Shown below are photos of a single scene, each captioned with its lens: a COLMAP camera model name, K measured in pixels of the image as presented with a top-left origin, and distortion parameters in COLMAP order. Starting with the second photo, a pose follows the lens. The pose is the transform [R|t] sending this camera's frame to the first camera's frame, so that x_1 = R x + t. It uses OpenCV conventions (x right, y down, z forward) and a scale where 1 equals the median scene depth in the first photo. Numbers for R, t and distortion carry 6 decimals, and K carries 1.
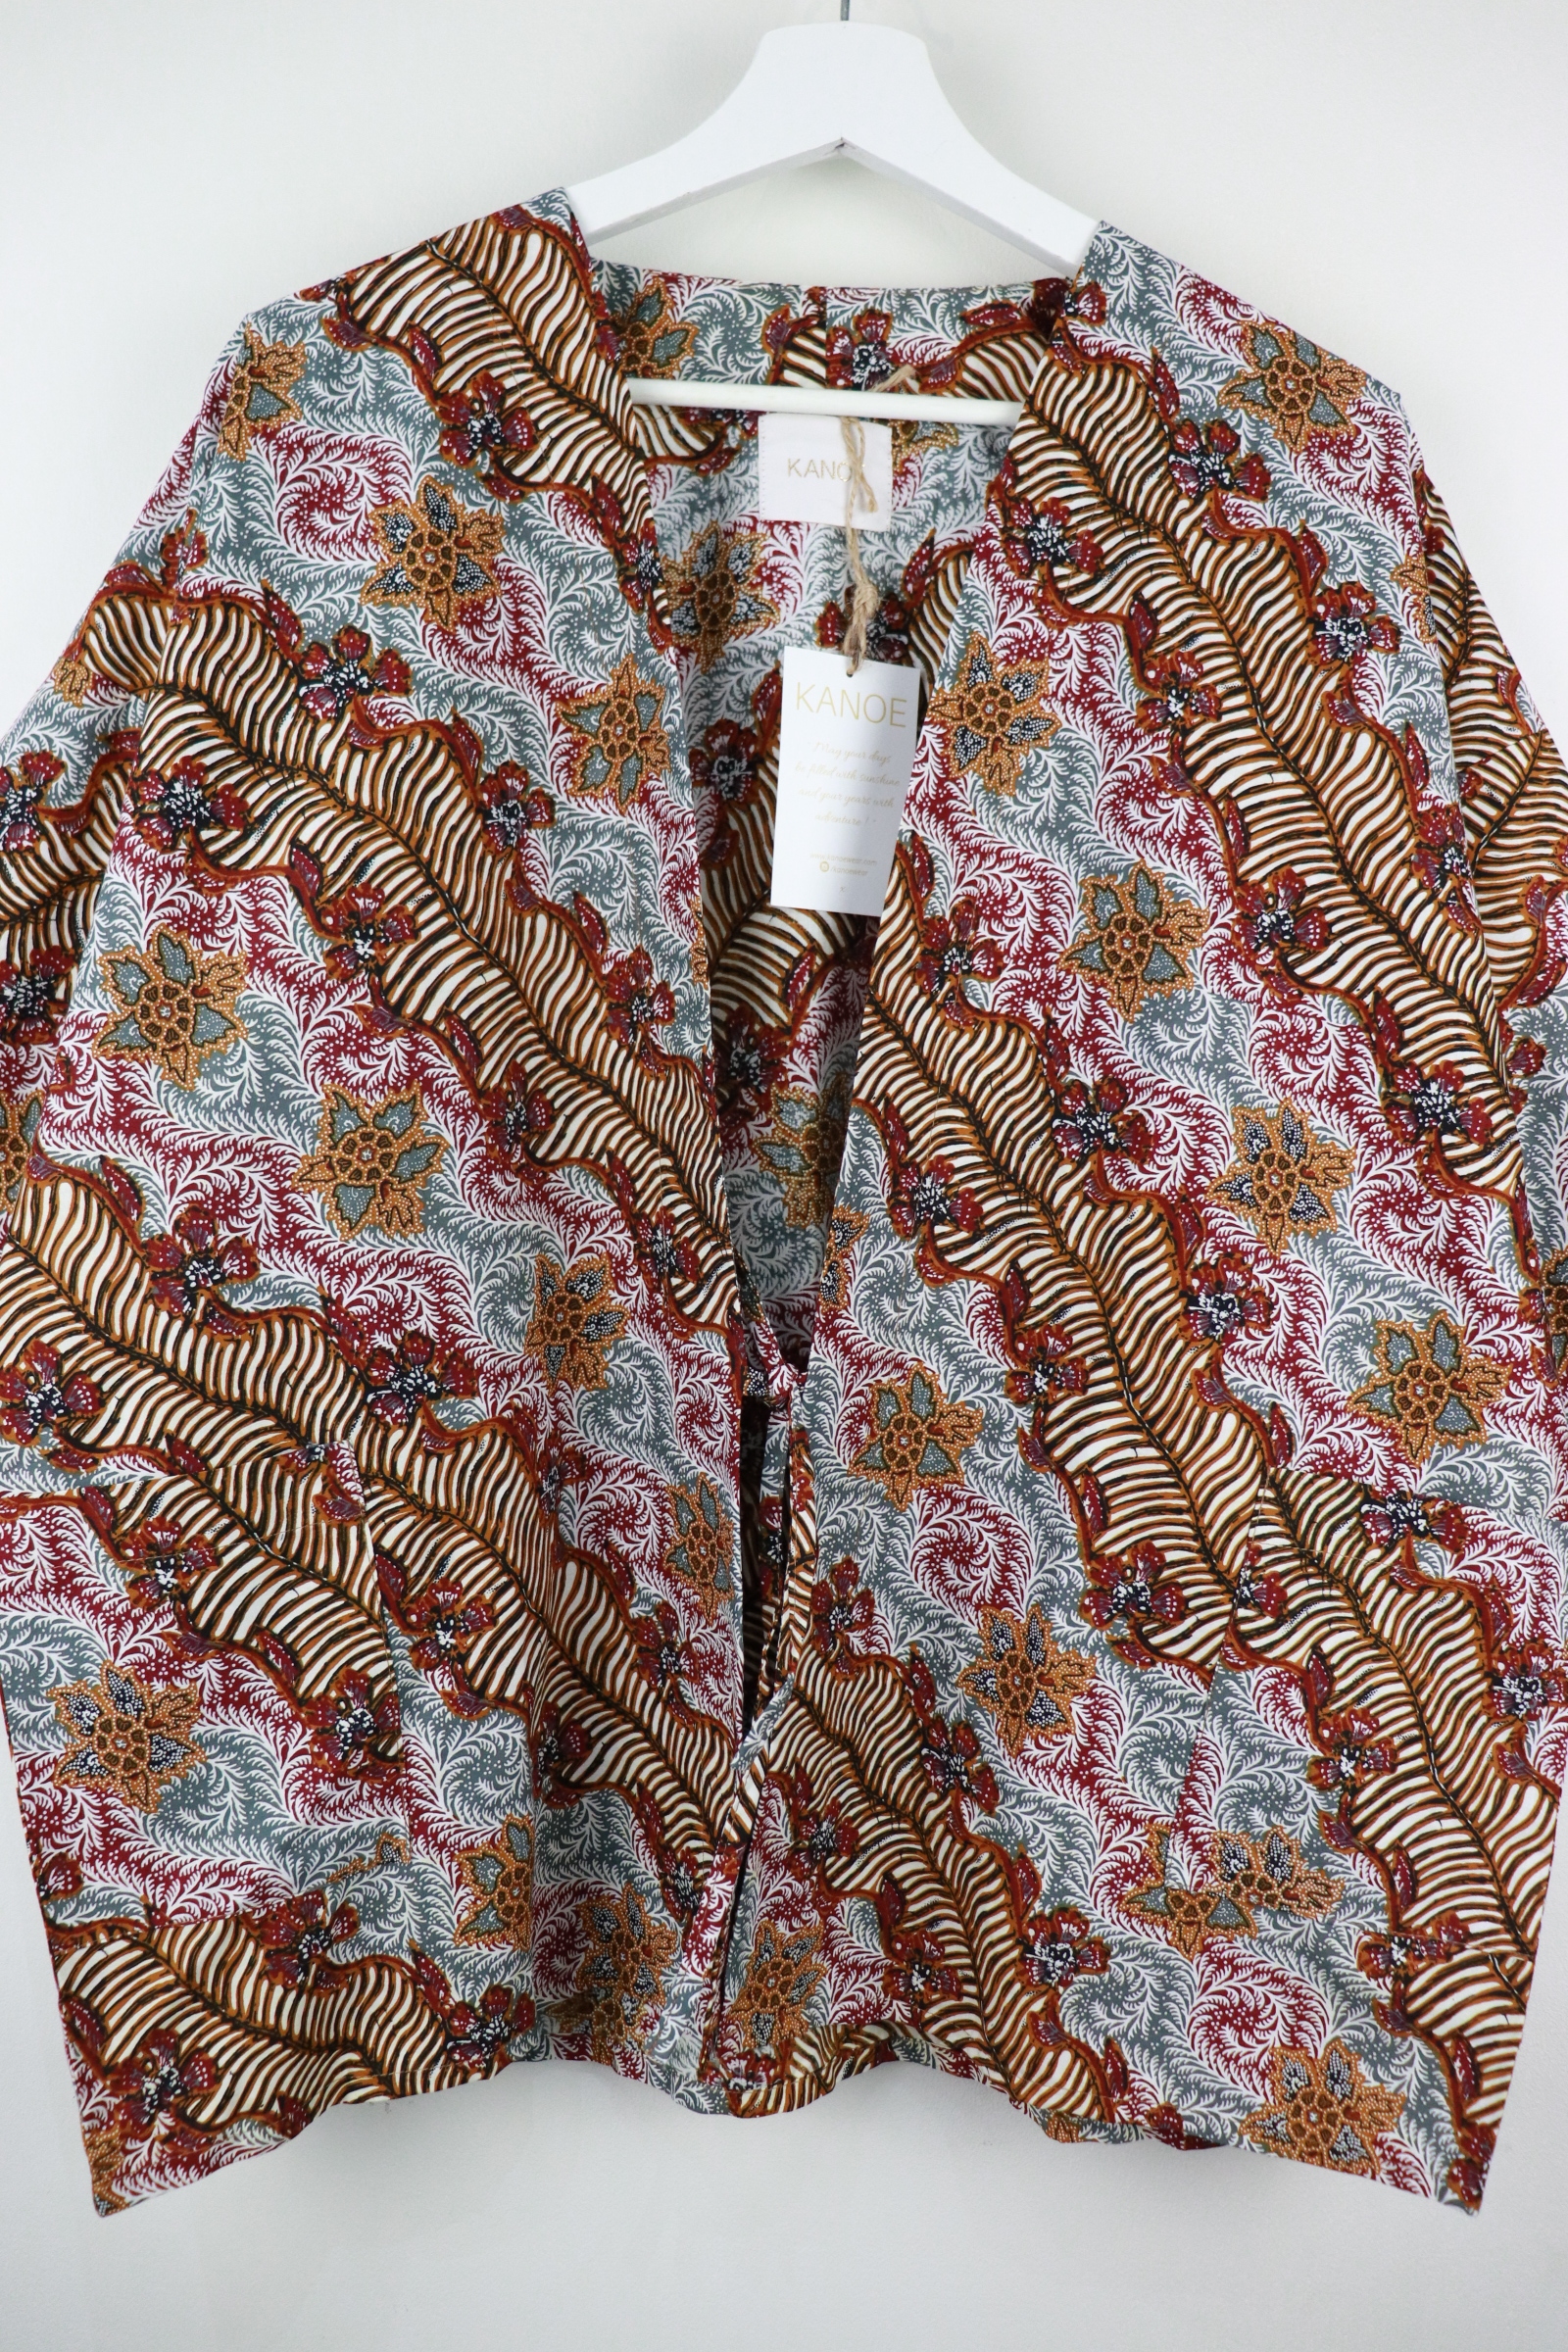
lens RADIAL K [[1971.5, 0, 784.0], [0, 1971.5, 1176.0], [0, 0, 1]] dist [-0.106434, 0.007210]
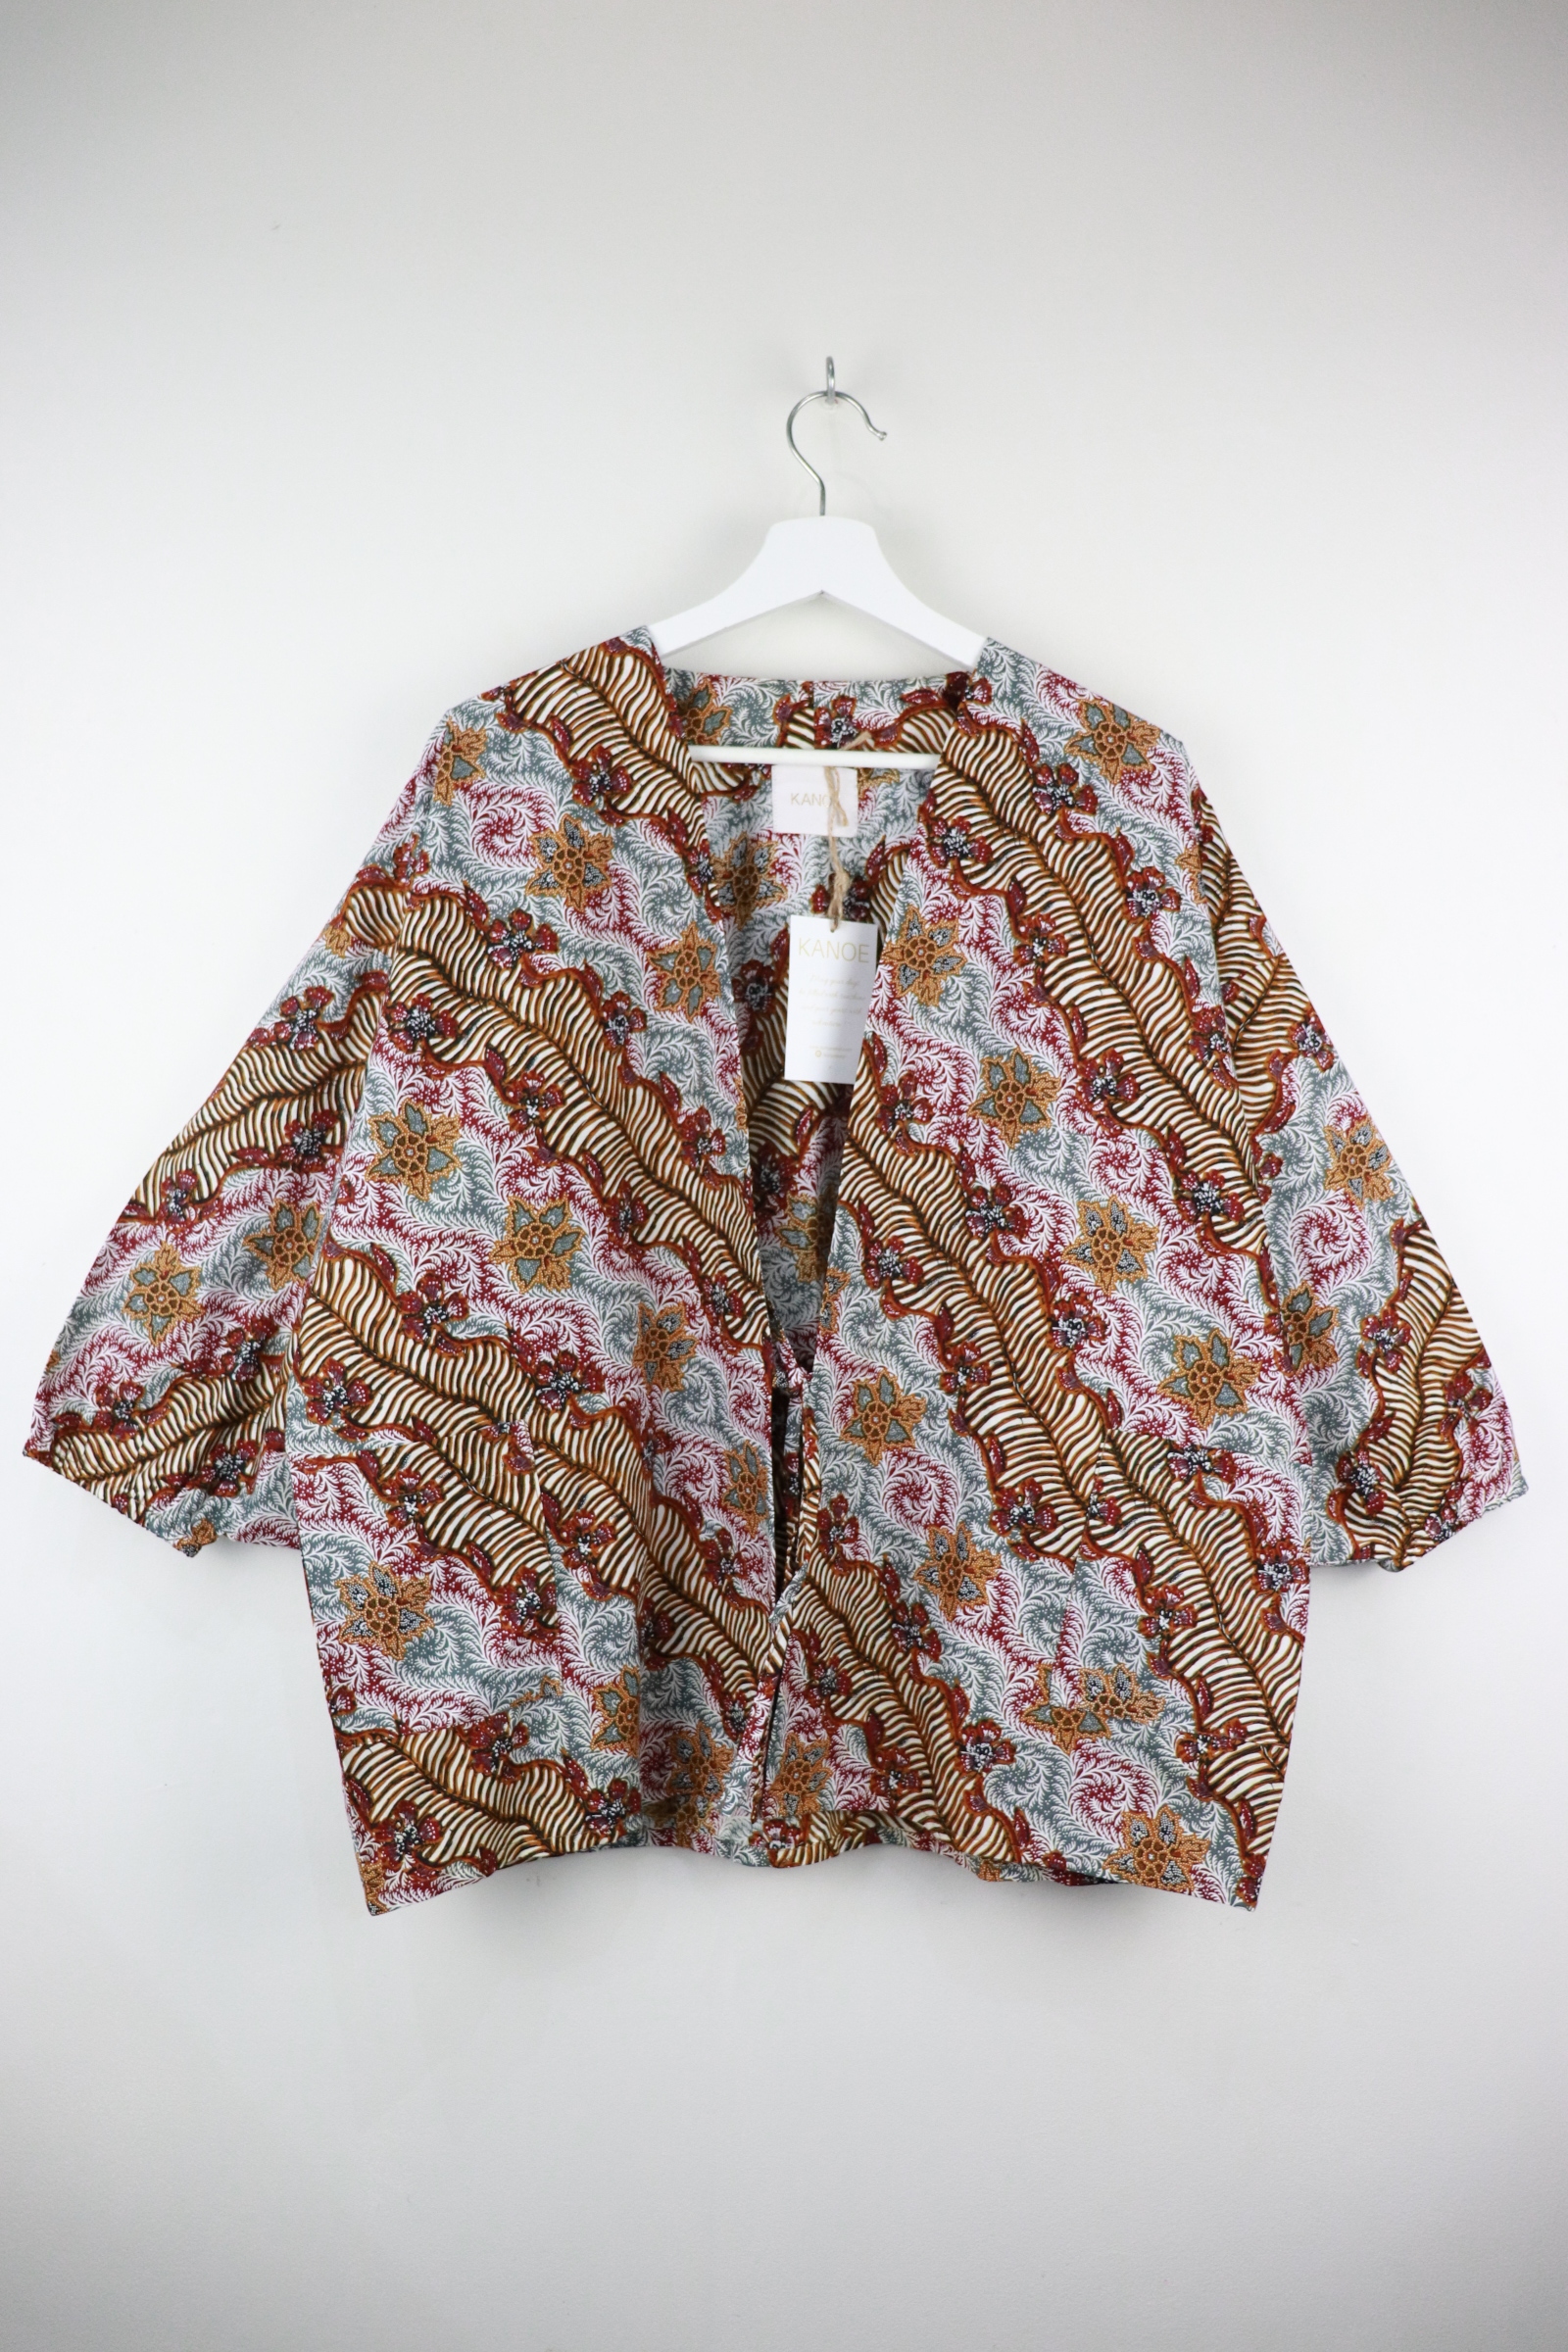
lens RADIAL K [[1929.1, 0, 798.1], [0, 1929.1, 1179.0], [0, 0, 1]] dist [-0.183255, 0.167132]
pose [[0.999862, -0.016105, 0.004143, -0.003782], [0.016299, 0.998520, -0.051892, 0.023496], [-0.003301, 0.051953, 0.998644, -0.545088]]
